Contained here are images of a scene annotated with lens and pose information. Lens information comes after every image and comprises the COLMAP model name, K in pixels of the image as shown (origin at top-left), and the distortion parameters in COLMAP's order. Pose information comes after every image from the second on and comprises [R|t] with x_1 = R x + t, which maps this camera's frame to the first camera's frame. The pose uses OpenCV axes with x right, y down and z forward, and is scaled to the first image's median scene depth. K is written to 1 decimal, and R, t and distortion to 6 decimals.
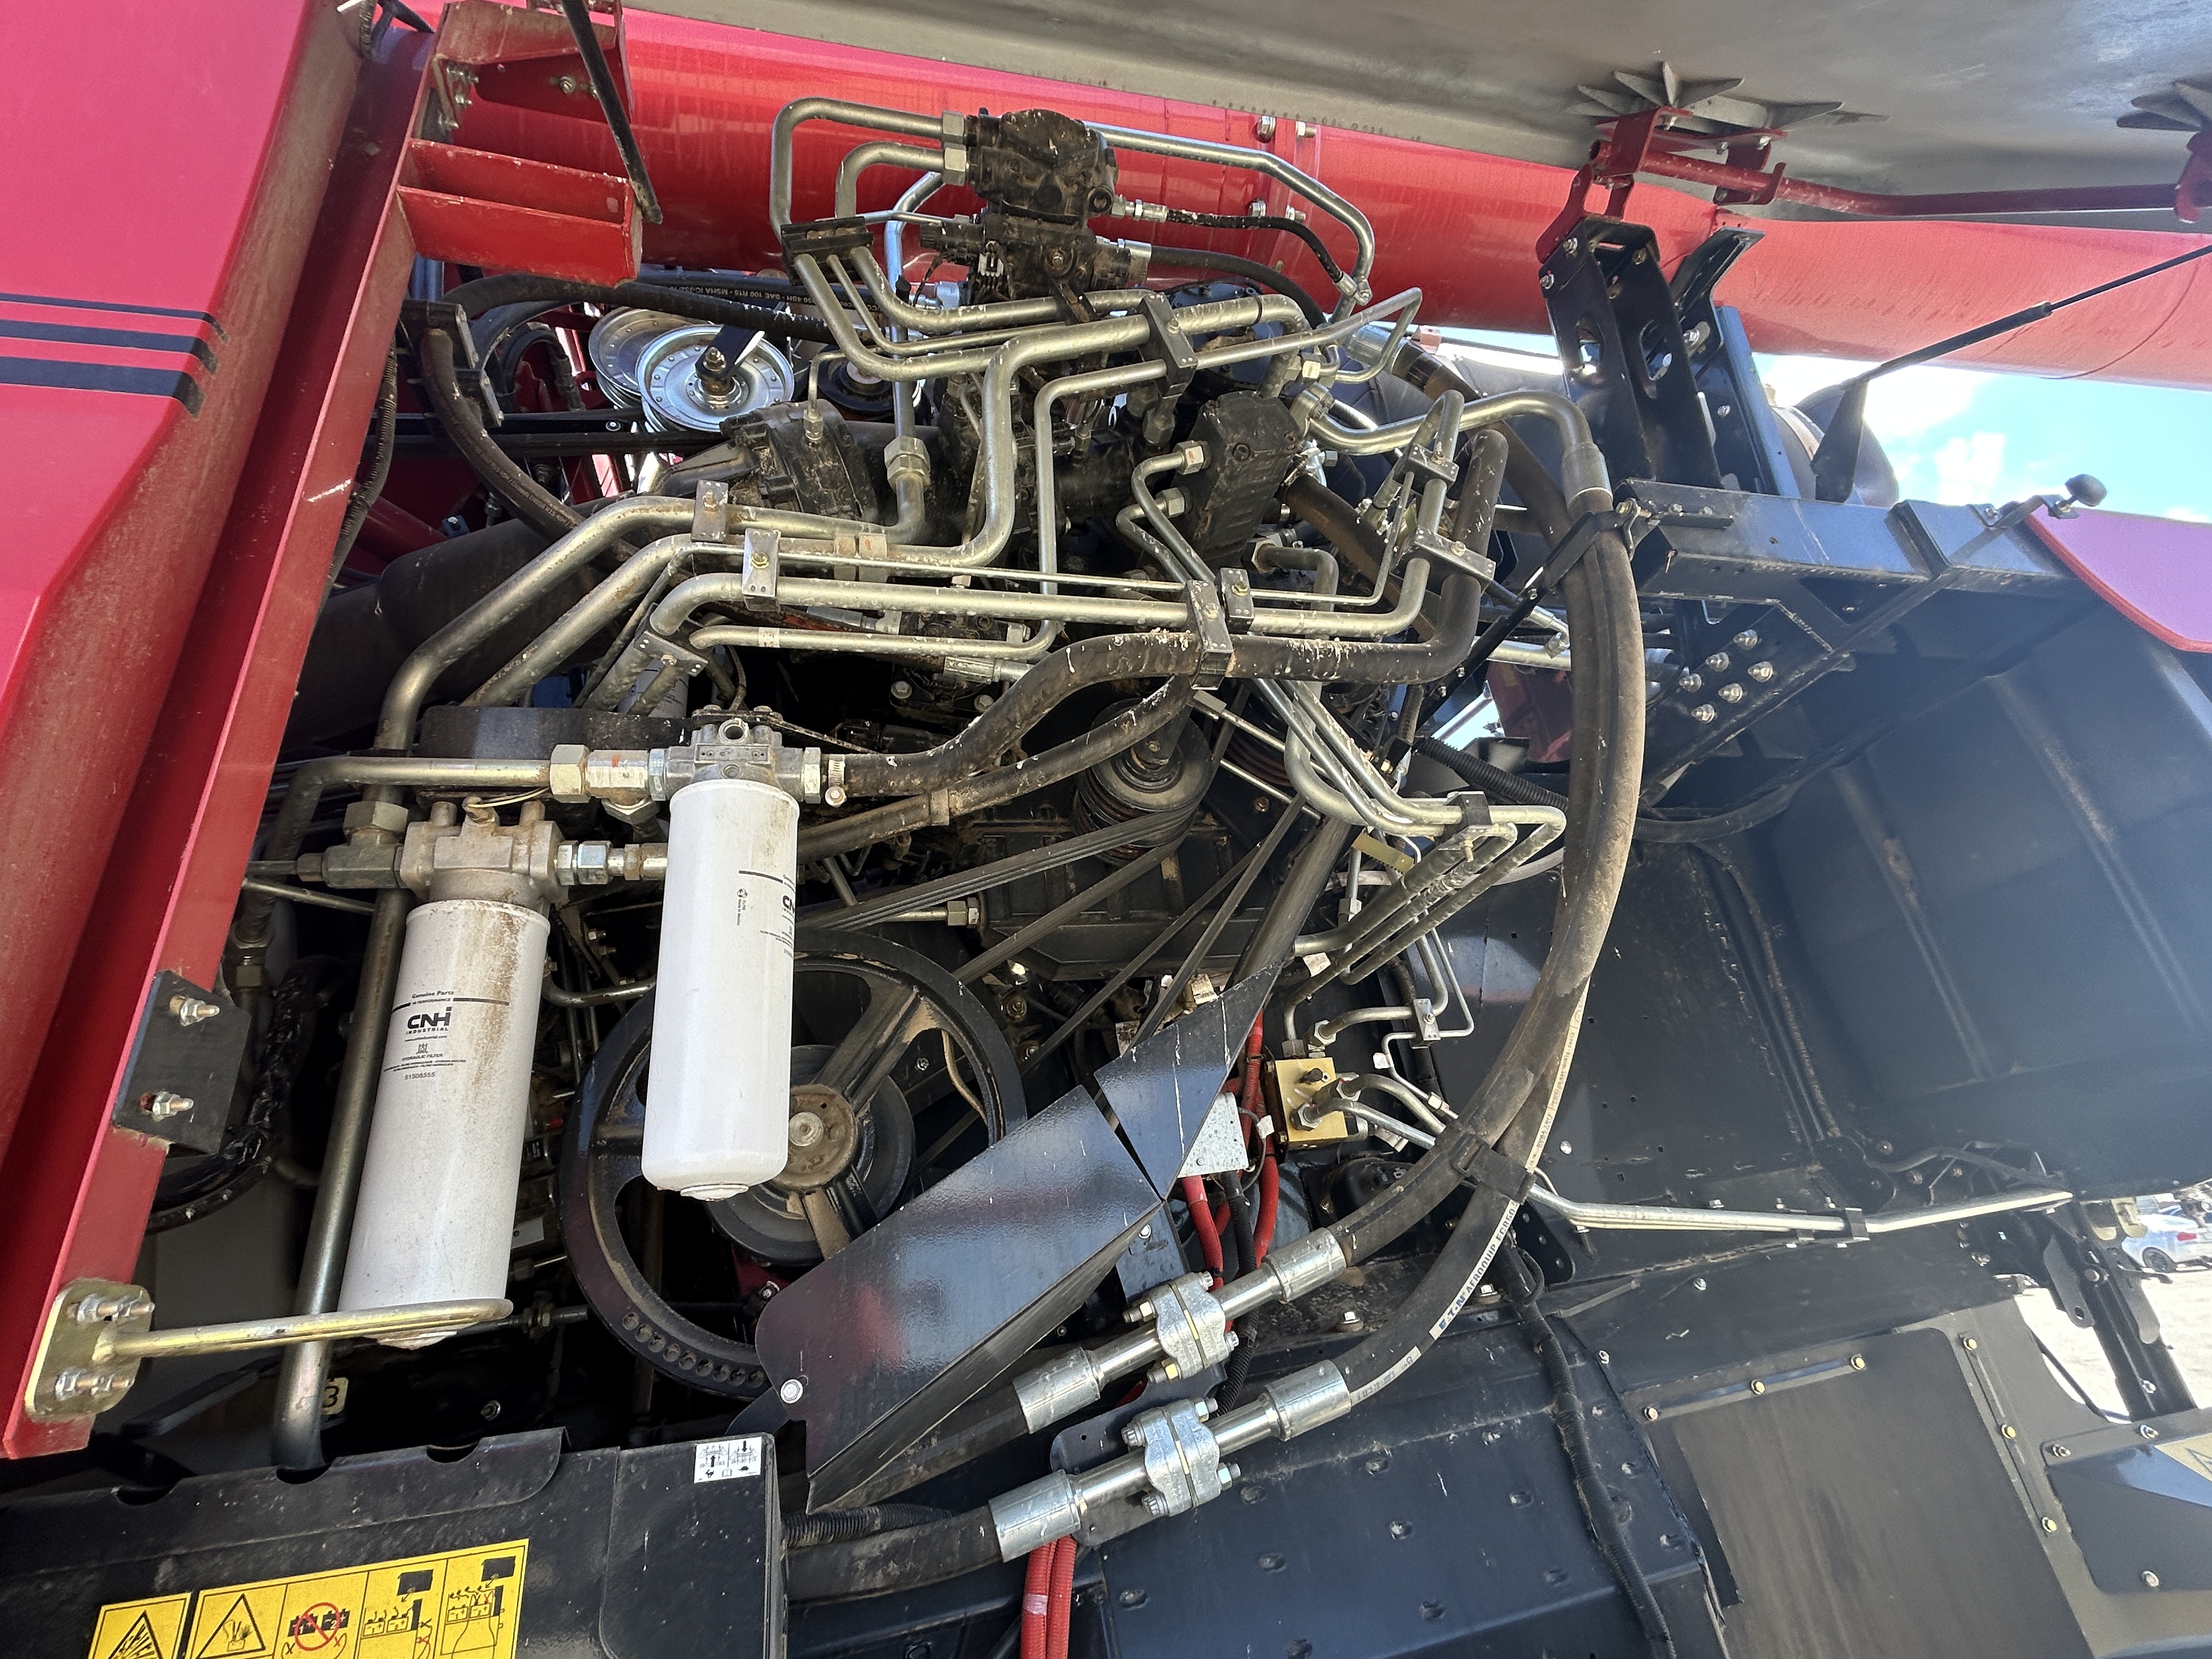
lens RADIAL K [[1016.4, 0, 1102.7], [0, 1016.4, 823.8], [0, 0, 1]] dist [0.003307, 0.000034]
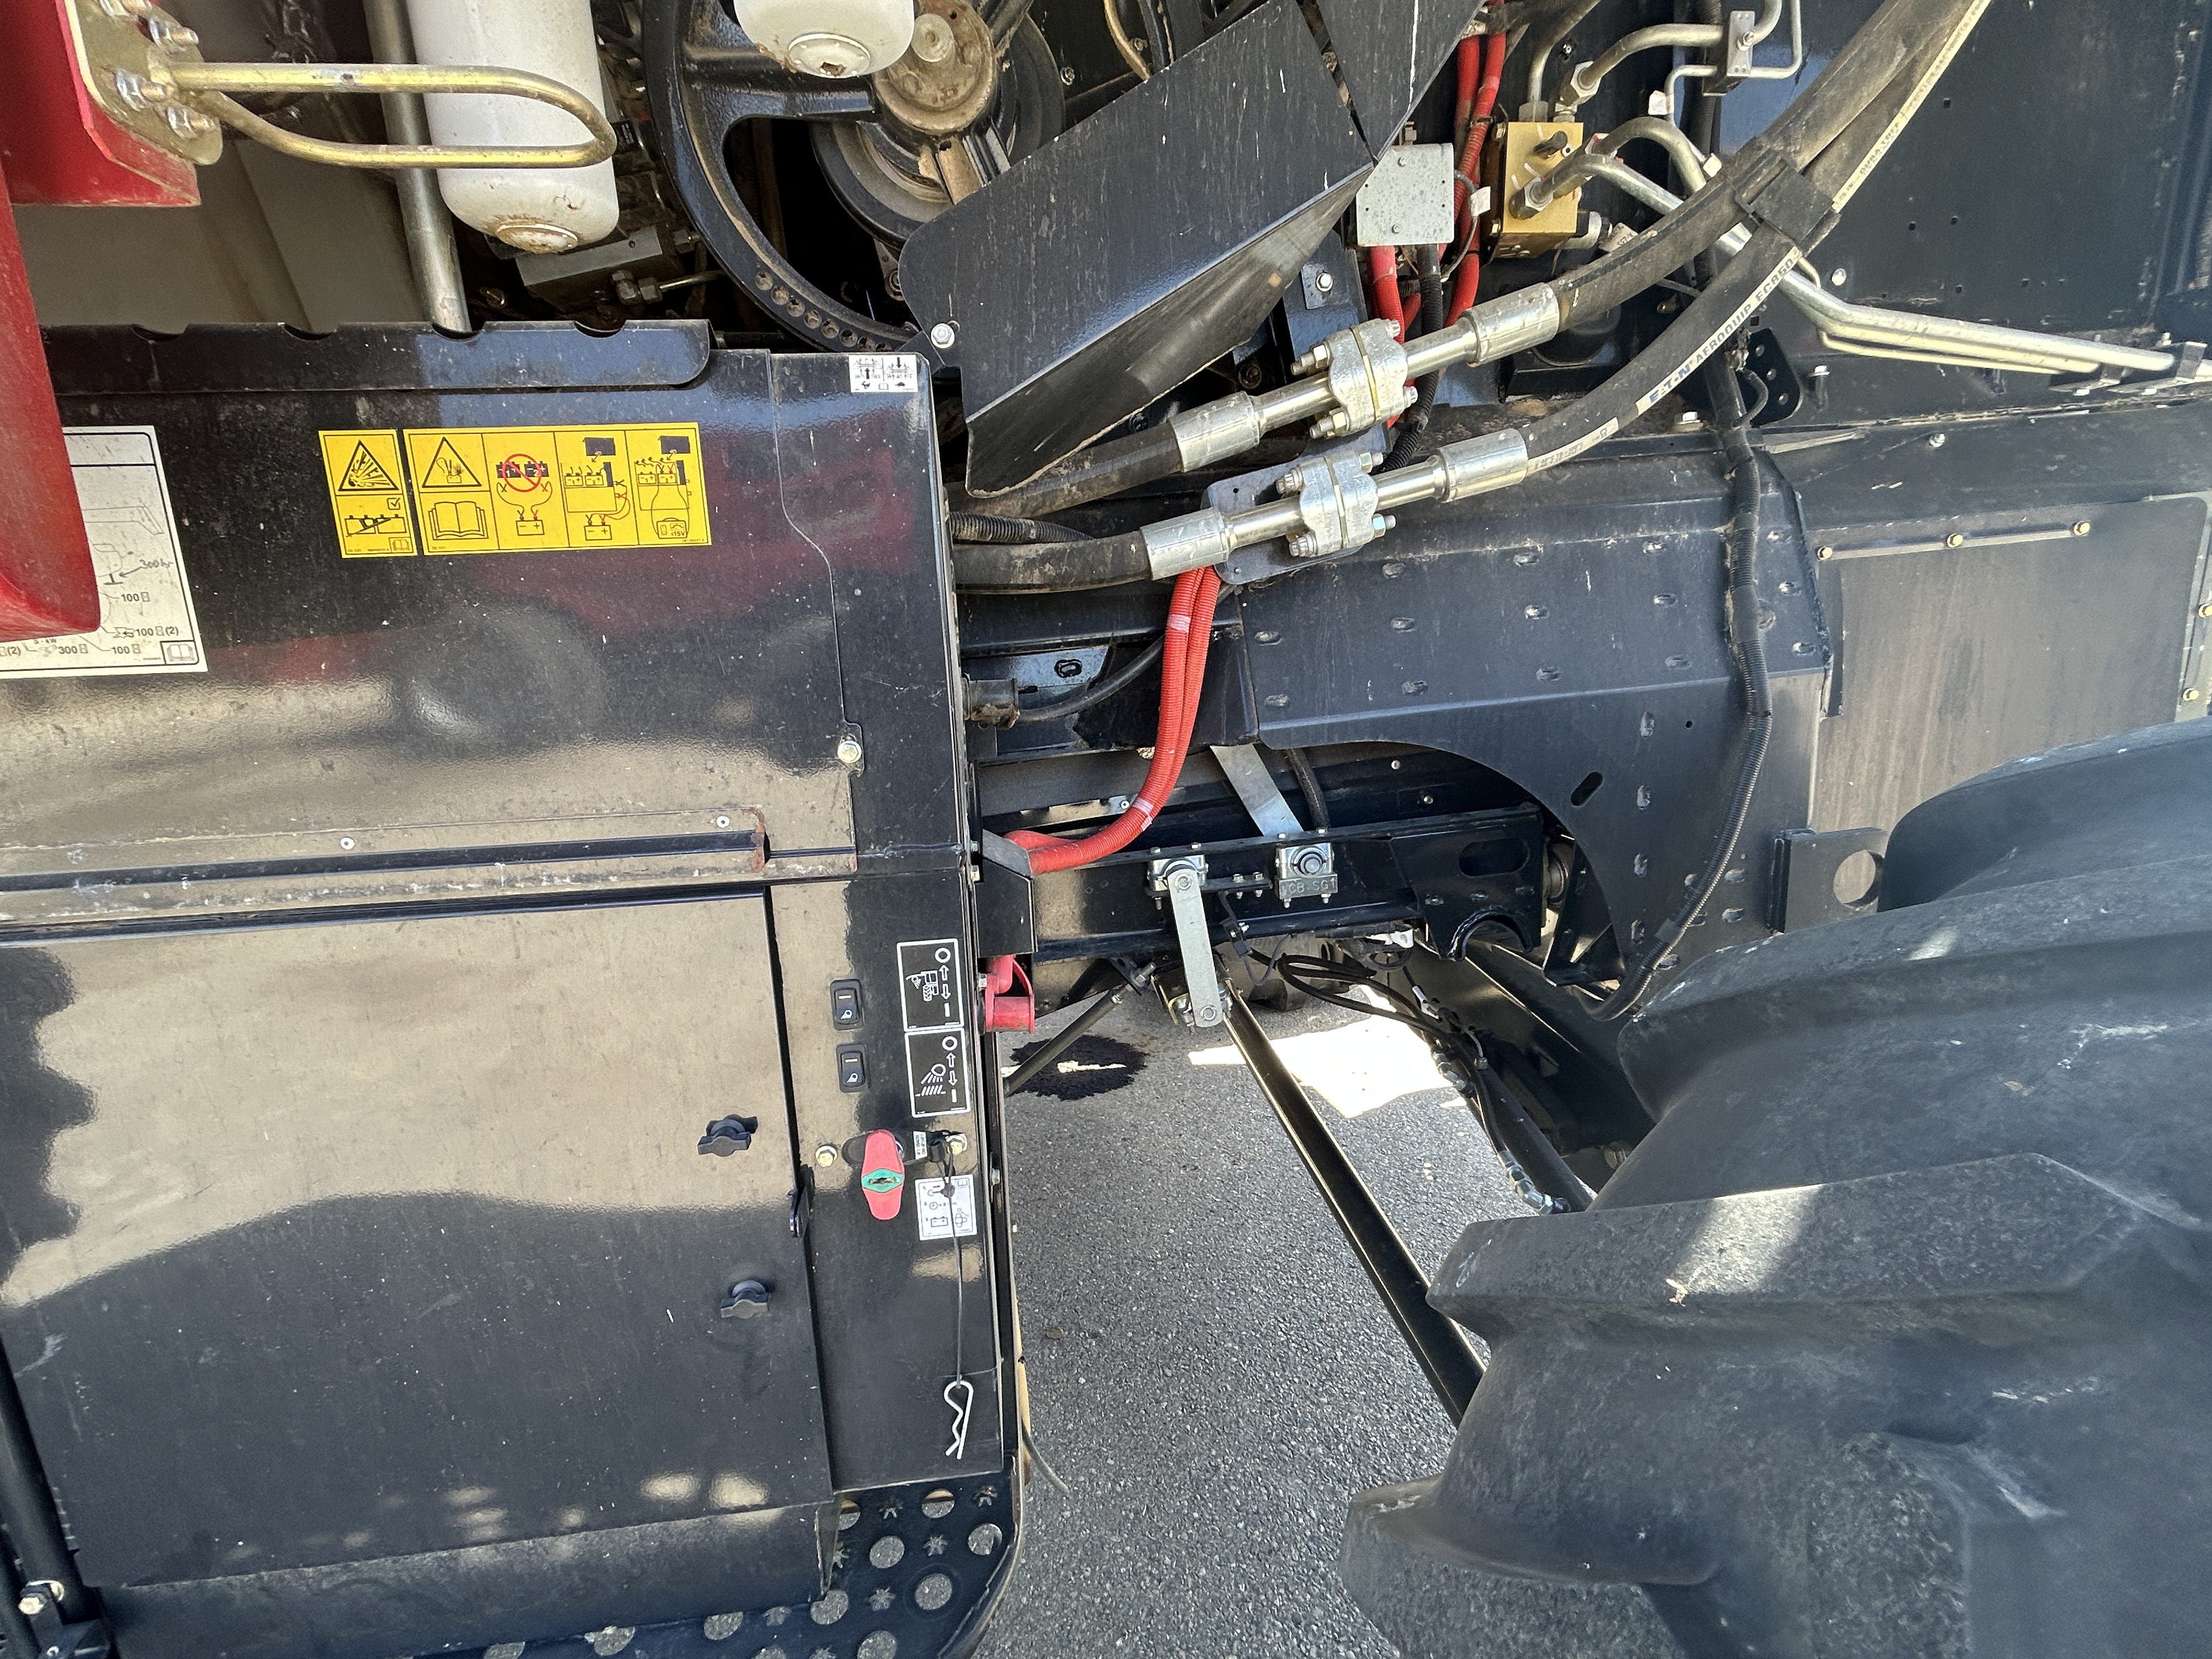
lens RADIAL K [[1016.4, 0, 1103.5], [0, 1016.4, 831.4], [0, 0, 1]] dist [0.003307, 0.000034]
pose [[0.991857, 0.095303, -0.084483, -0.031289], [-0.021669, 0.779960, 0.625454, 0.251221], [0.125500, -0.618530, 0.775674, 0.020249]]
